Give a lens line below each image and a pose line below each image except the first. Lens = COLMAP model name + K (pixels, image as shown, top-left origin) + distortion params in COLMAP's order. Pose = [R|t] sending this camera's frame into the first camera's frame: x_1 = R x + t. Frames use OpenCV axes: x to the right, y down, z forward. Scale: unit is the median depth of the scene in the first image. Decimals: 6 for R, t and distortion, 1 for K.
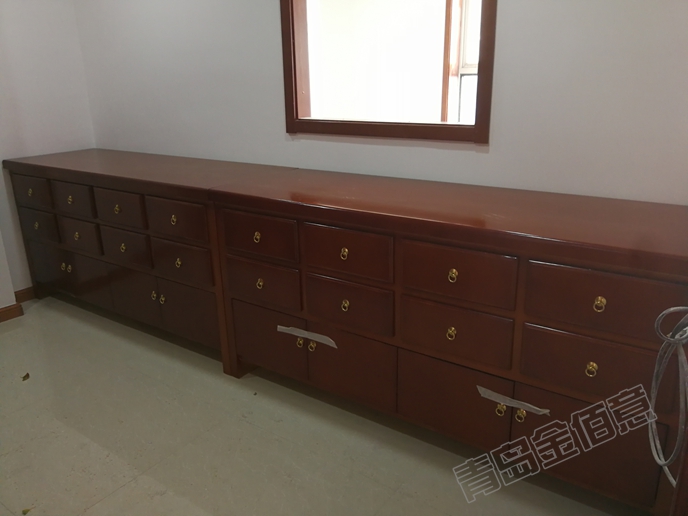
lens RADIAL K [[556.4, 0, 344.0], [0, 556.4, 258.0], [0, 0, 1]] dist [0.014027, -0.003610]
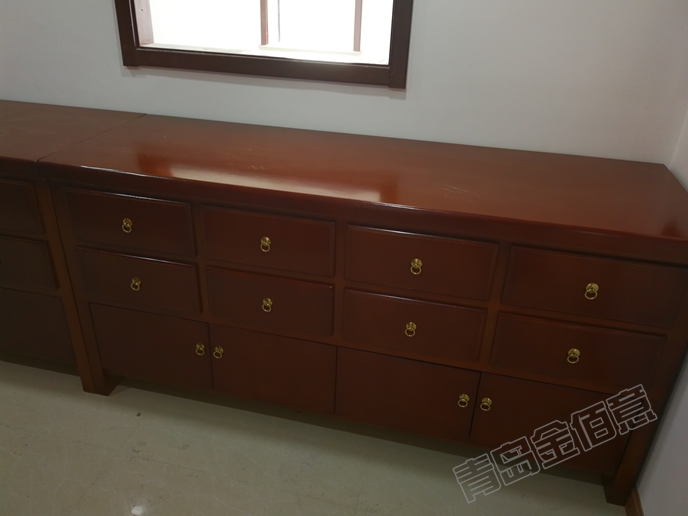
lens RADIAL K [[556.4, 0, 344.0], [0, 556.4, 258.0], [0, 0, 1]] dist [0.014027, -0.003610]
pose [[0.929188, -0.125174, 0.347767, -0.144439], [0.066819, 0.982293, 0.175031, -0.099666], [-0.363519, -0.139399, 0.921098, 0.204770]]
